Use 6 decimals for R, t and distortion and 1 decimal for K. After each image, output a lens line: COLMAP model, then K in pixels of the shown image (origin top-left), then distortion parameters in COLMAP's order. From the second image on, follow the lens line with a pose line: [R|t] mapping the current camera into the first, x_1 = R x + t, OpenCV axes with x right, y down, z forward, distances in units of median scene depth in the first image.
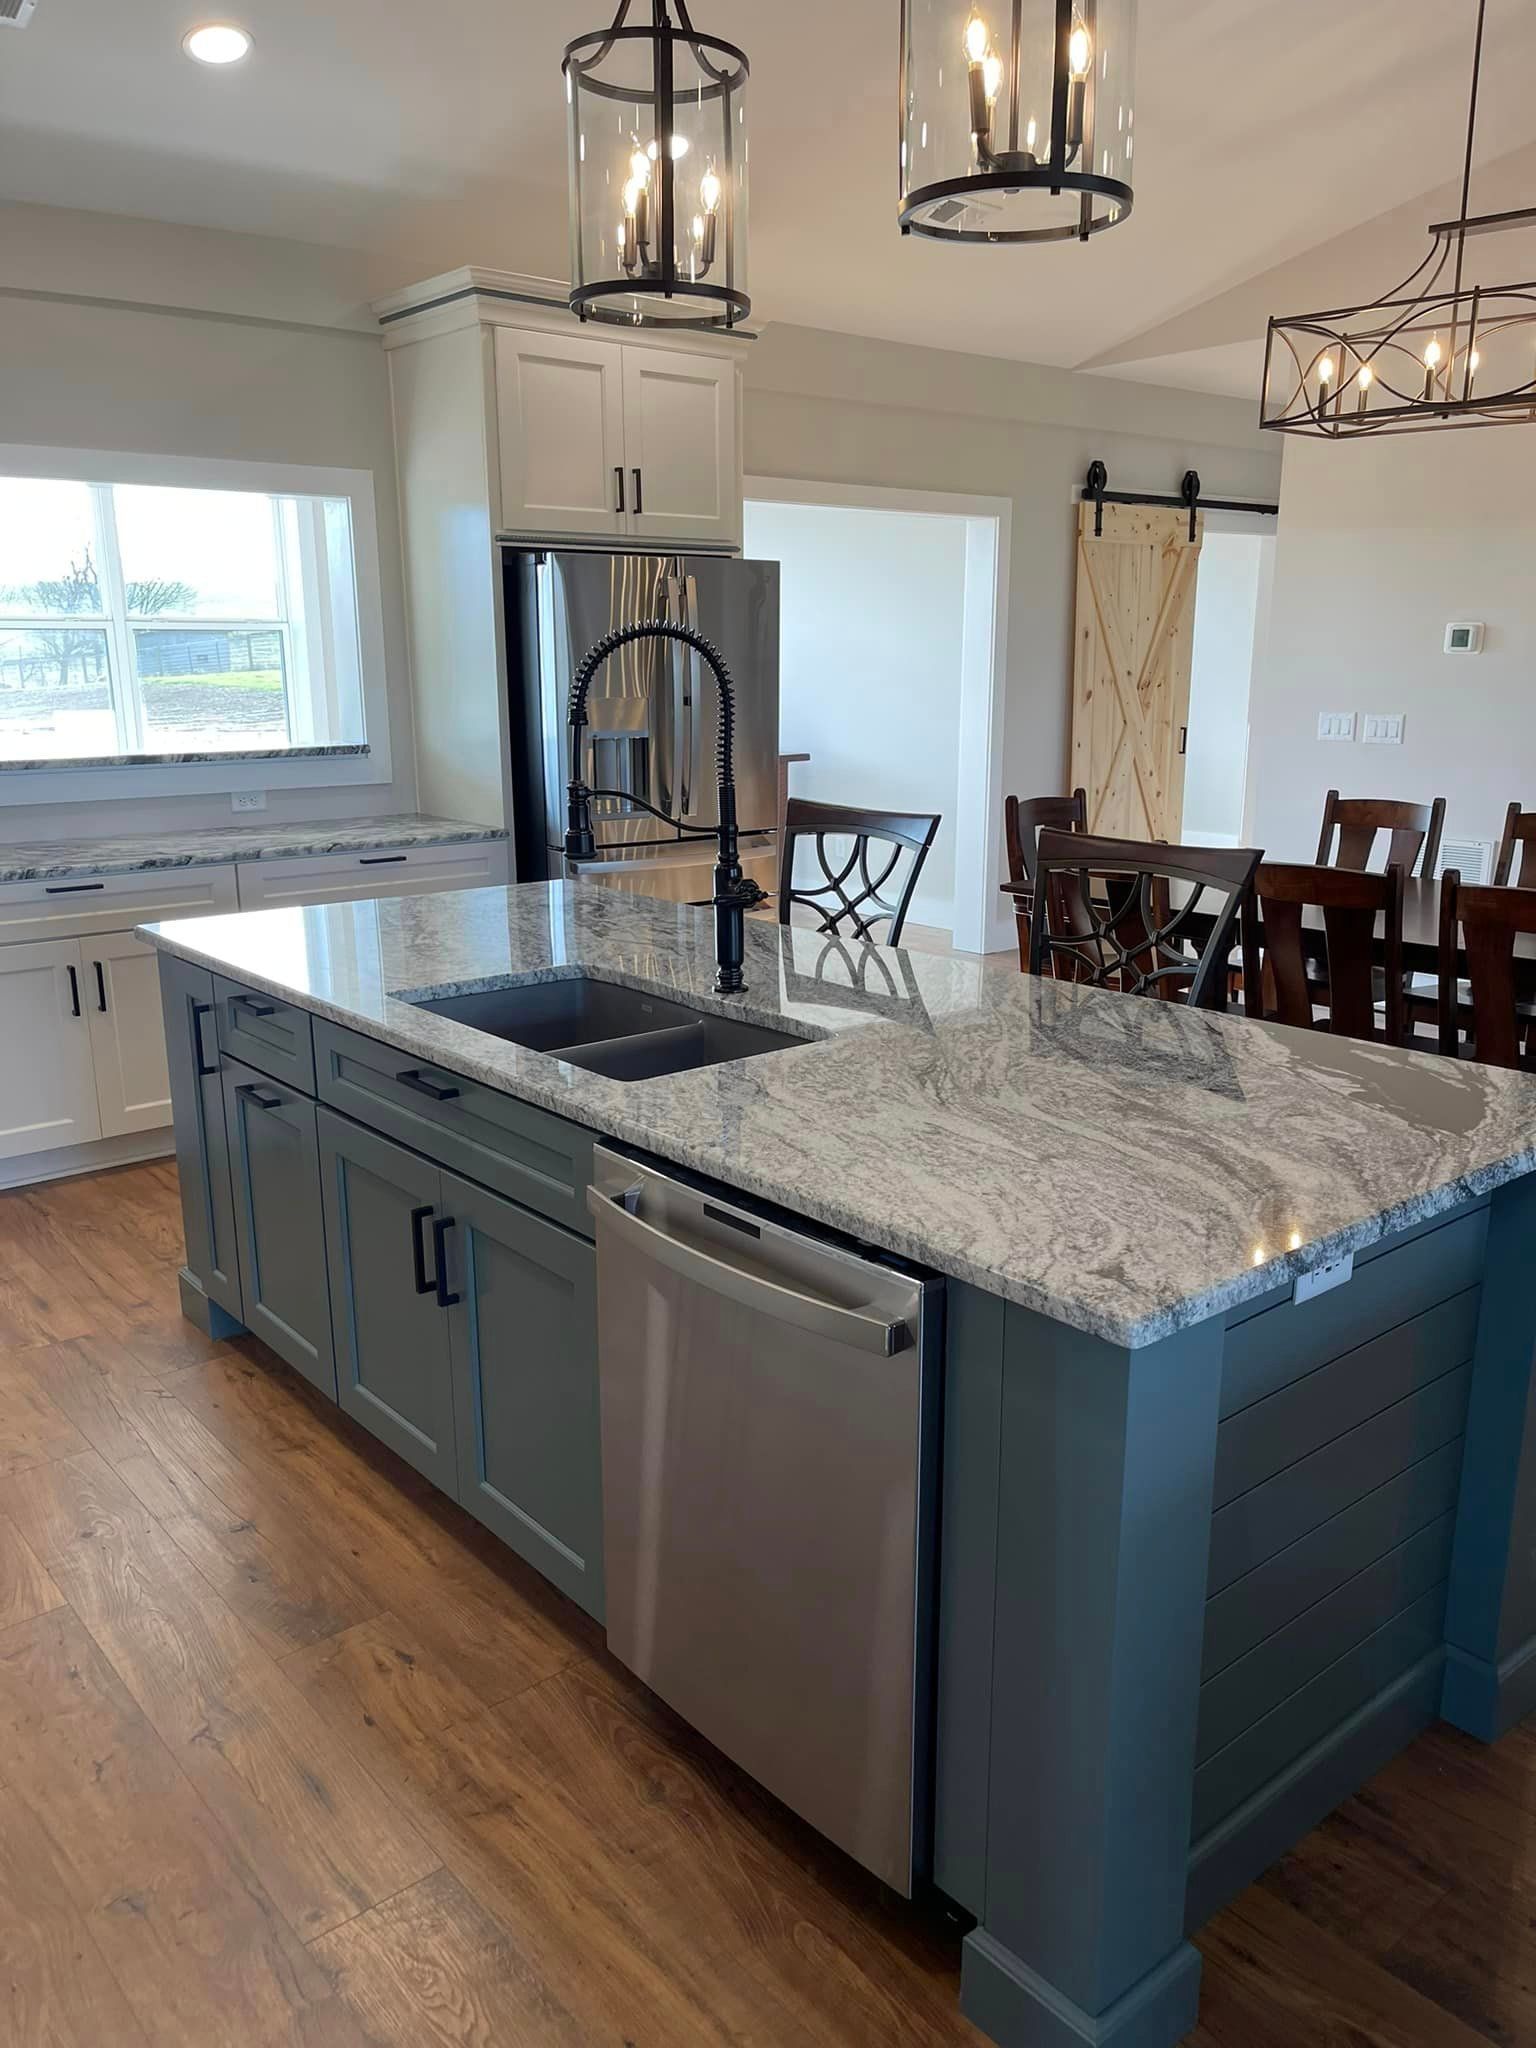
lens RADIAL K [[1555.4, 0, 765.5], [0, 1555.4, 1020.1], [0, 0, 1]] dist [0.026353, -0.021831]
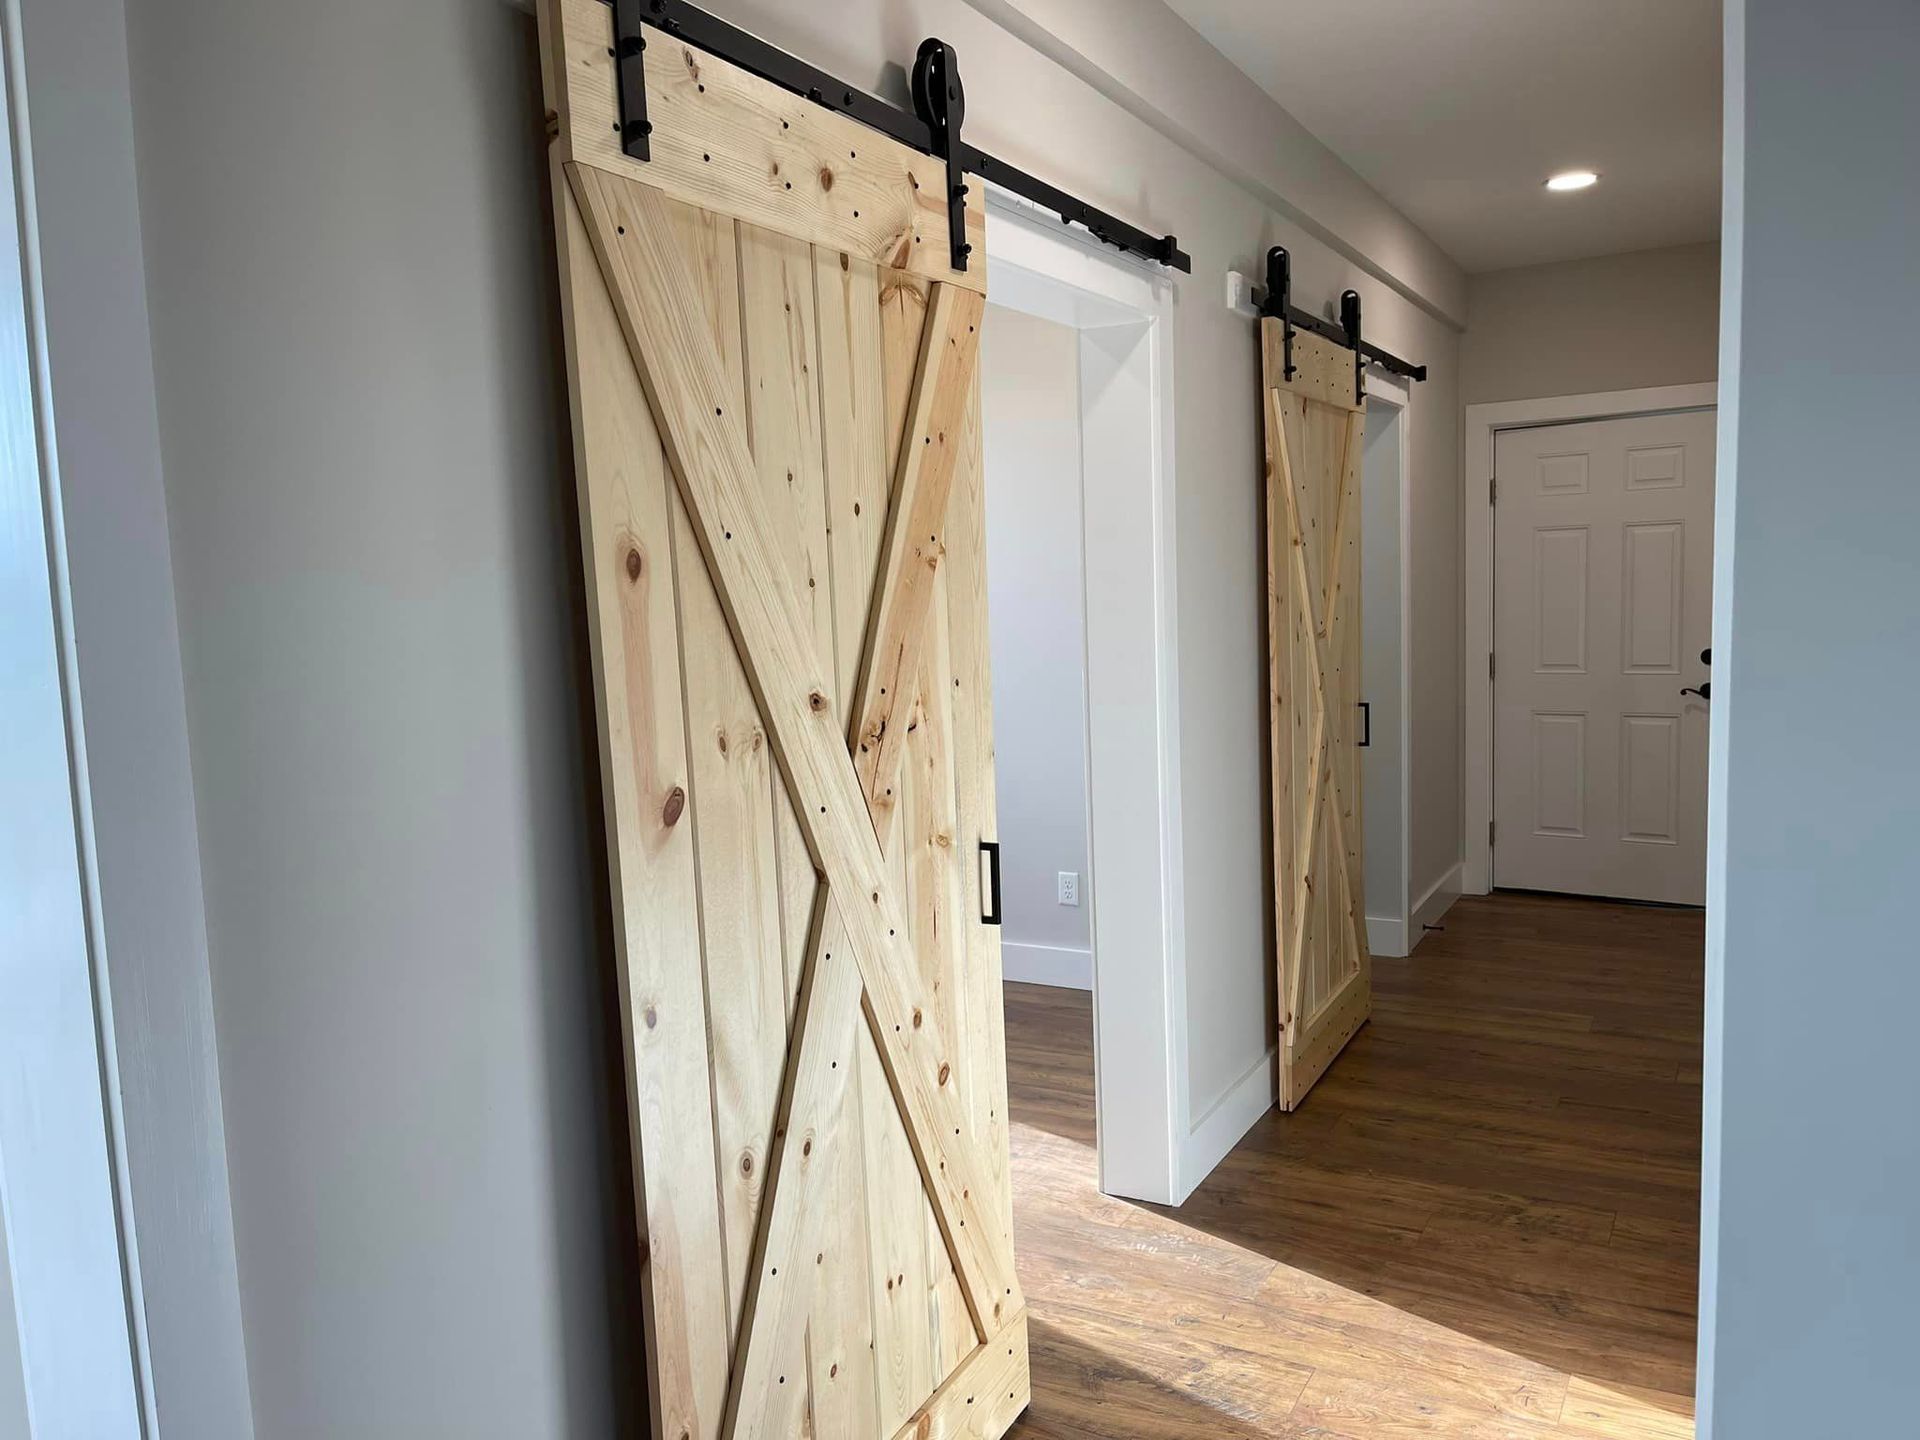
lens RADIAL K [[1458.2, 0, 958.2], [0, 1458.2, 736.9], [0, 0, 1]] dist [0.026353, -0.021831]
pose [[0.933611, -0.073884, 0.350589, 0.166131], [0.121459, 0.985832, -0.115687, -0.183168], [-0.337074, 0.150589, 0.929357, 0.753707]]
